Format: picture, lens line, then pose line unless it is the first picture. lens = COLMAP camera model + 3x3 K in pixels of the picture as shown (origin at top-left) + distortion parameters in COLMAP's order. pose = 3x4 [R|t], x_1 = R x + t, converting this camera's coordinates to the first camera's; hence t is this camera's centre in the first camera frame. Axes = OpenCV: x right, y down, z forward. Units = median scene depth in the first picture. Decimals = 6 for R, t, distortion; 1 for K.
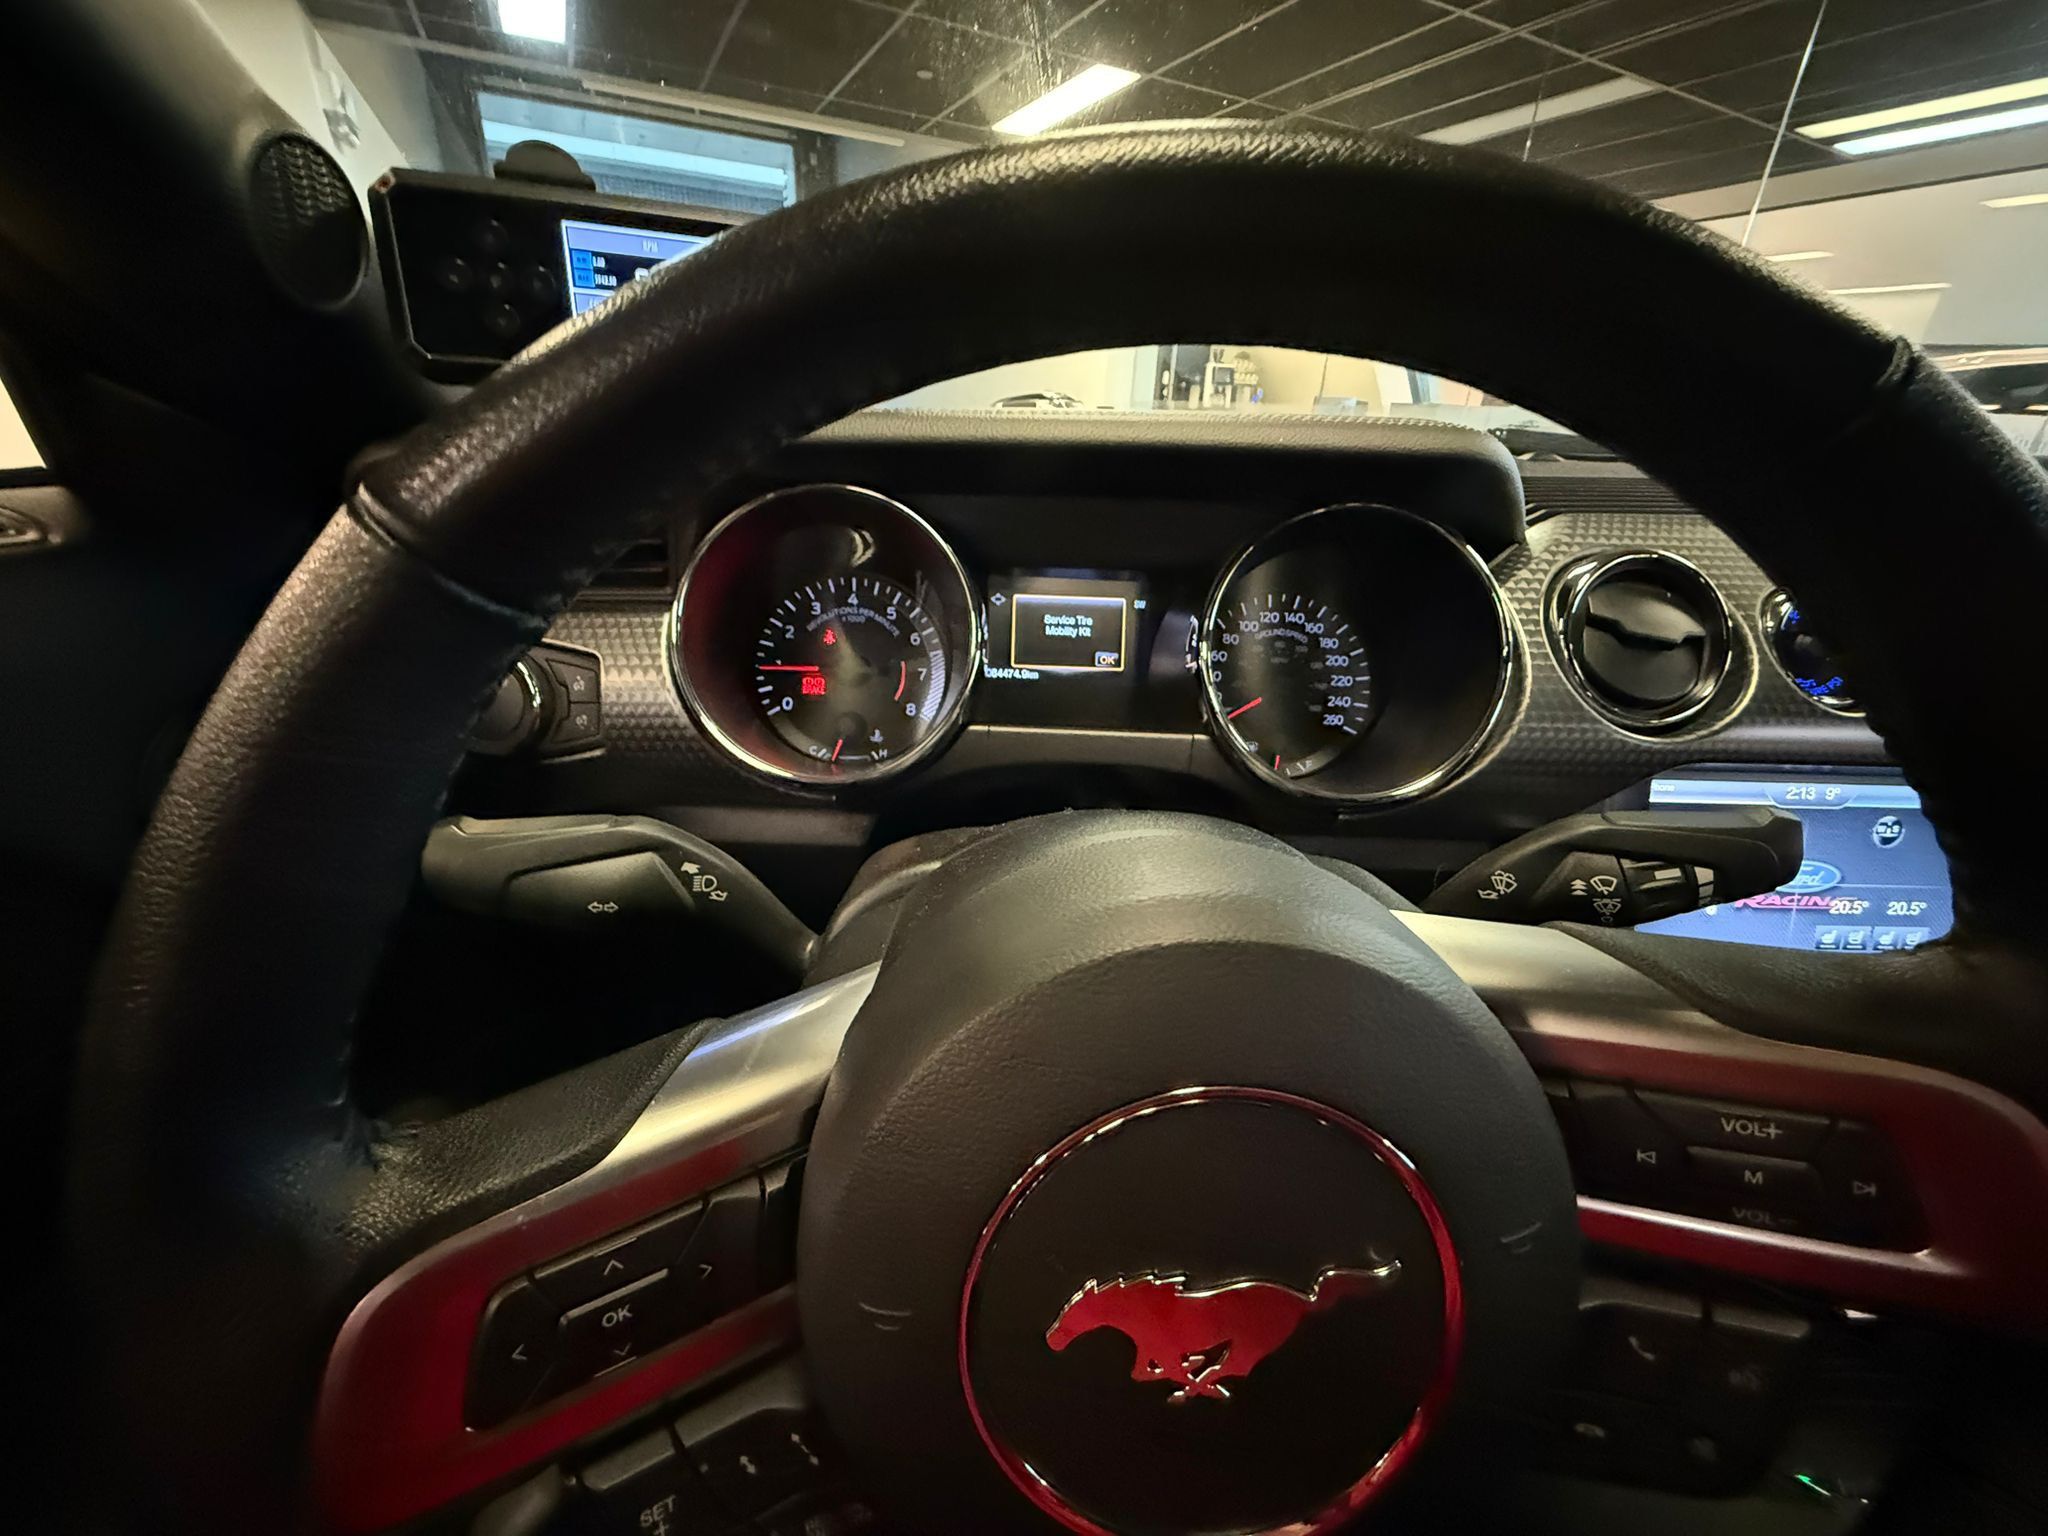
lens RADIAL K [[819.3, 0, 1012.5], [0, 819.3, 772.7], [0, 0, 1]] dist [0.005403, -0.000245]
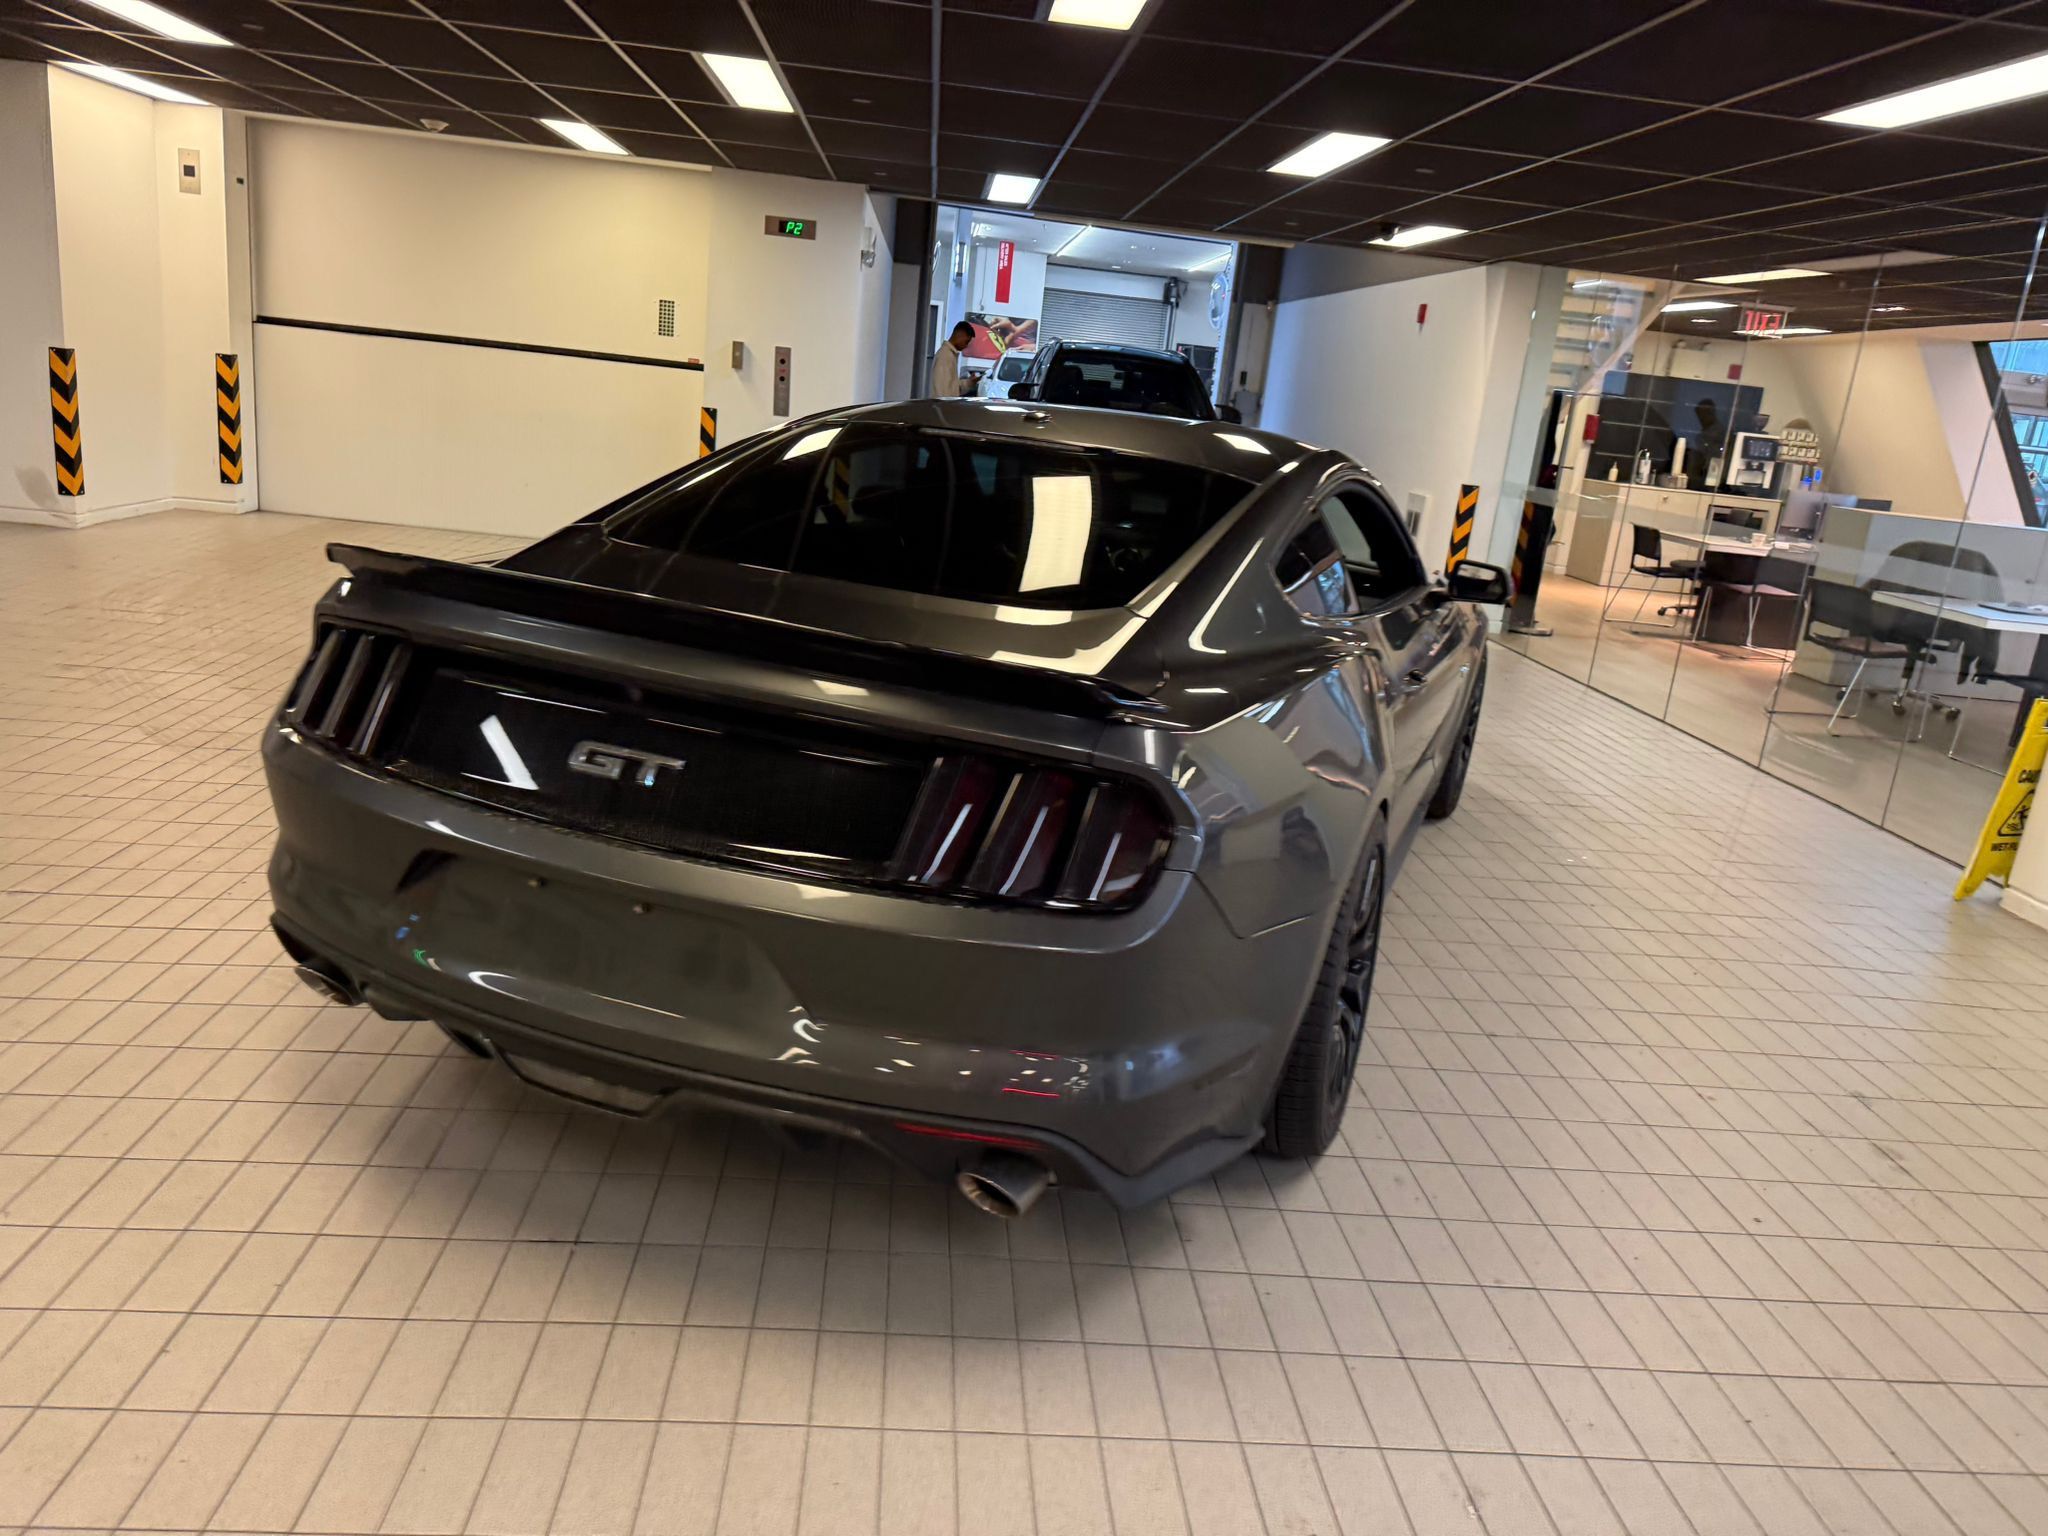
lens RADIAL K [[1434.6, 0, 1024.3], [0, 1434.6, 770.6], [0, 0, 1]] dist [0.025285, -0.033845]
pose [[0.917472, 0.156597, -0.365680, 3.203902], [-0.219463, 0.965959, -0.136965, 2.284142], [0.331784, 0.205915, 0.920608, -6.758841]]
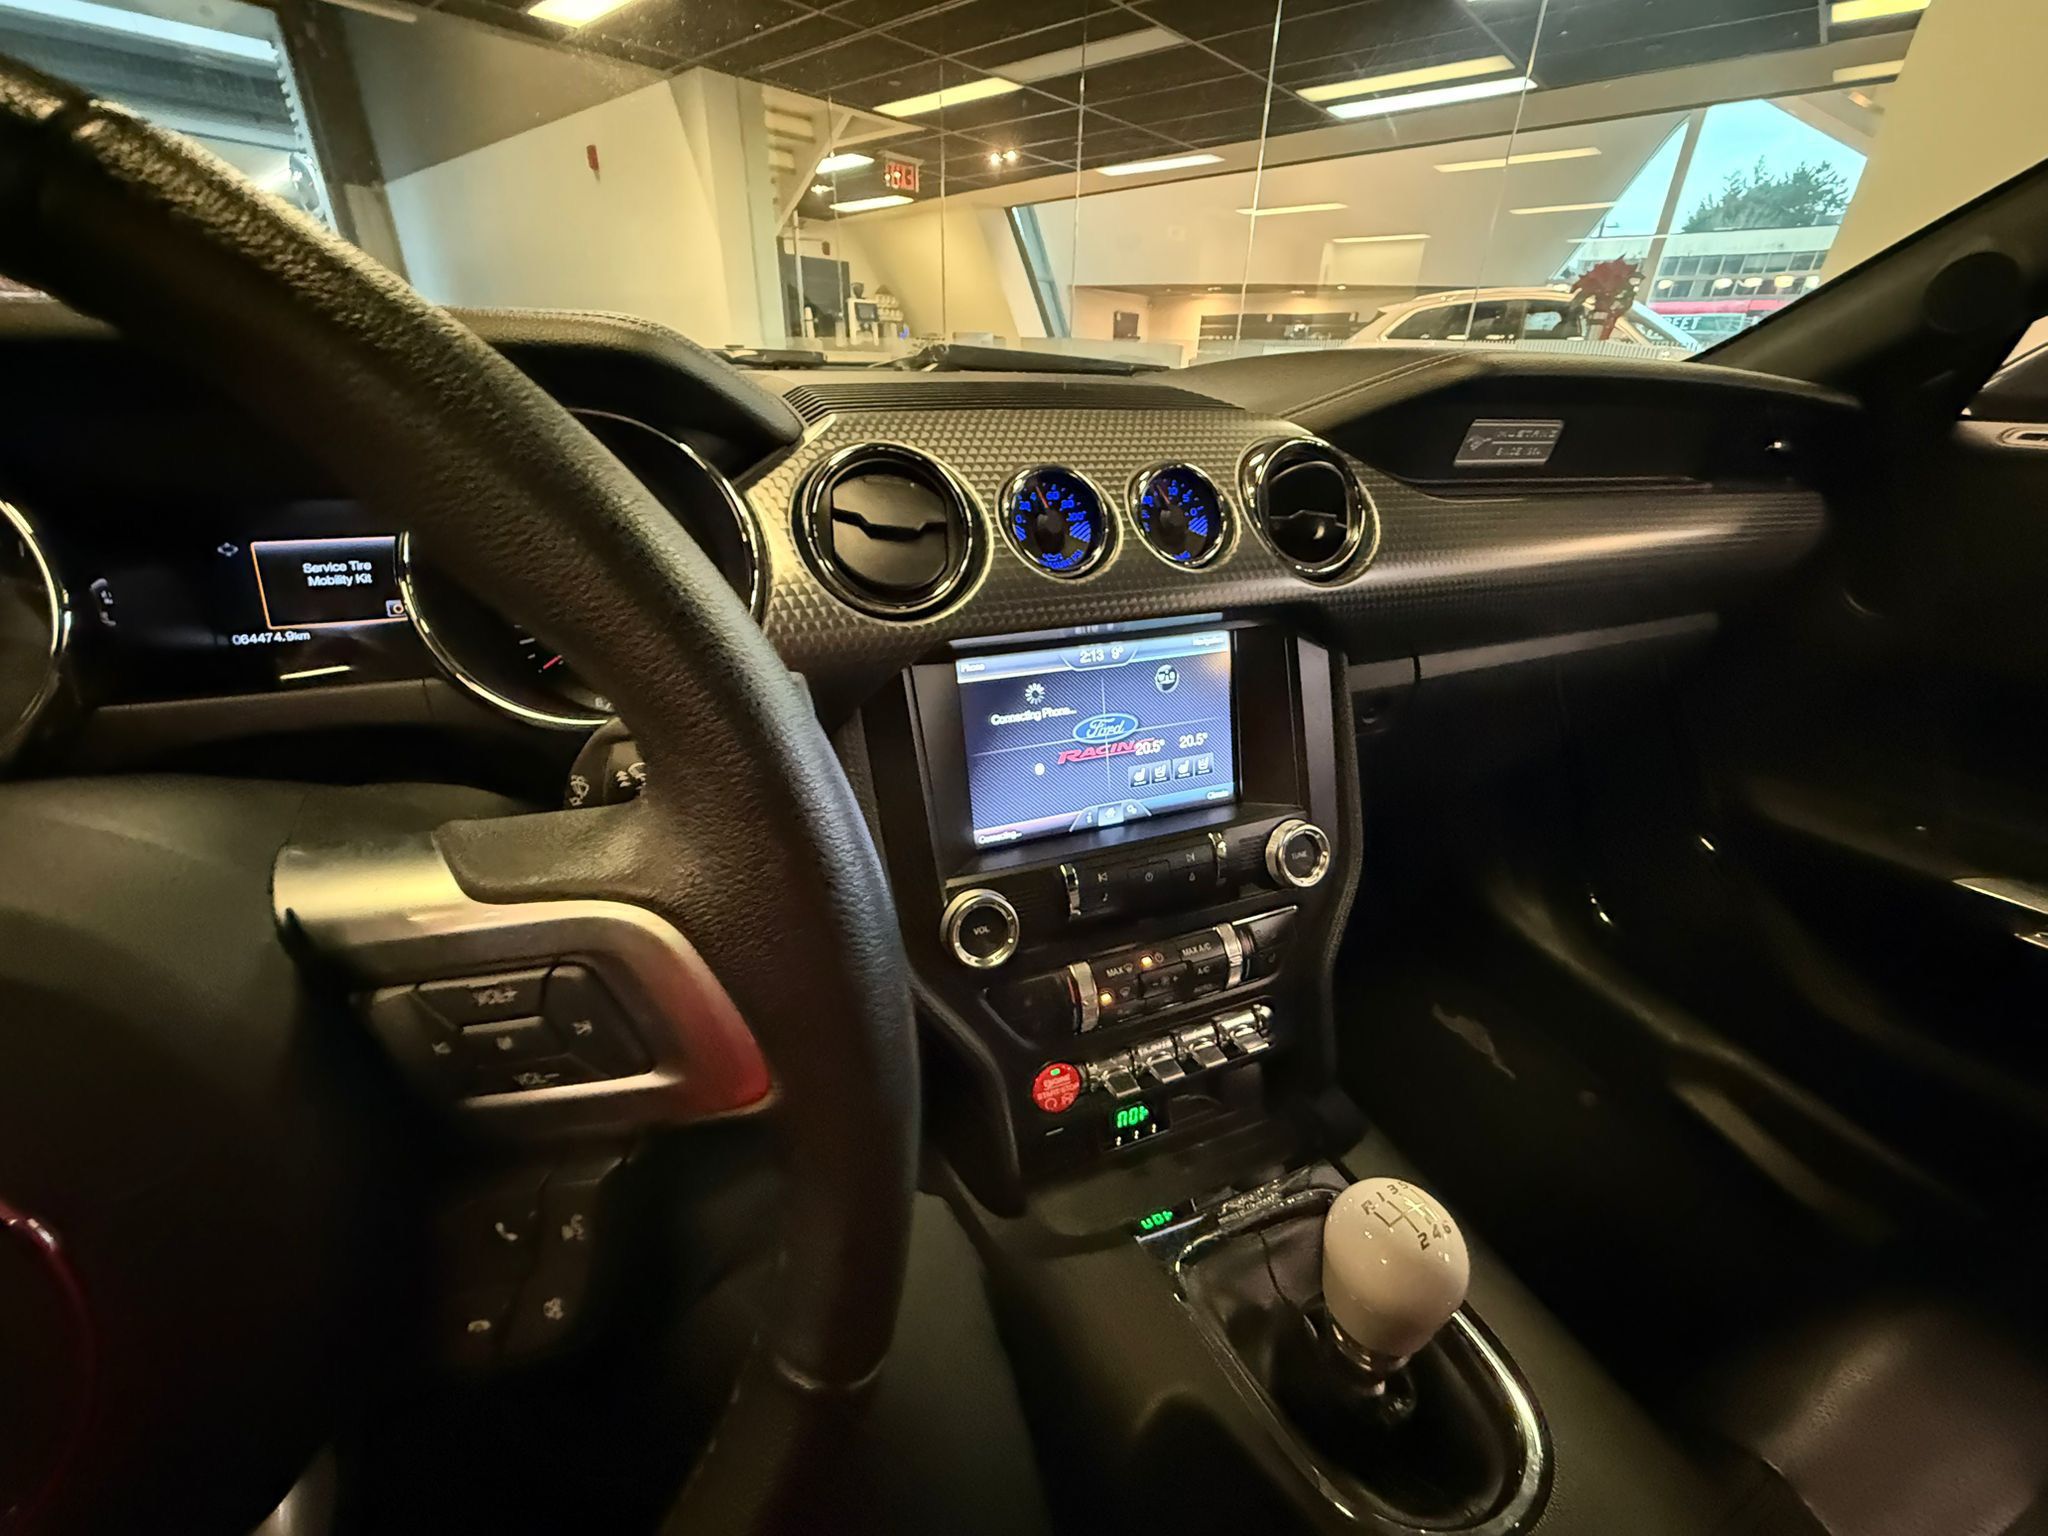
lens RADIAL K [[819.3, 0, 1012.5], [0, 819.3, 772.7], [0, 0, 1]] dist [0.005403, -0.000245]
pose [[0.935574, -0.175699, 0.306319, 0.426743], [0.157232, 0.983969, 0.084163, 0.063608], [-0.316196, -0.030577, 0.948201, -0.043125]]
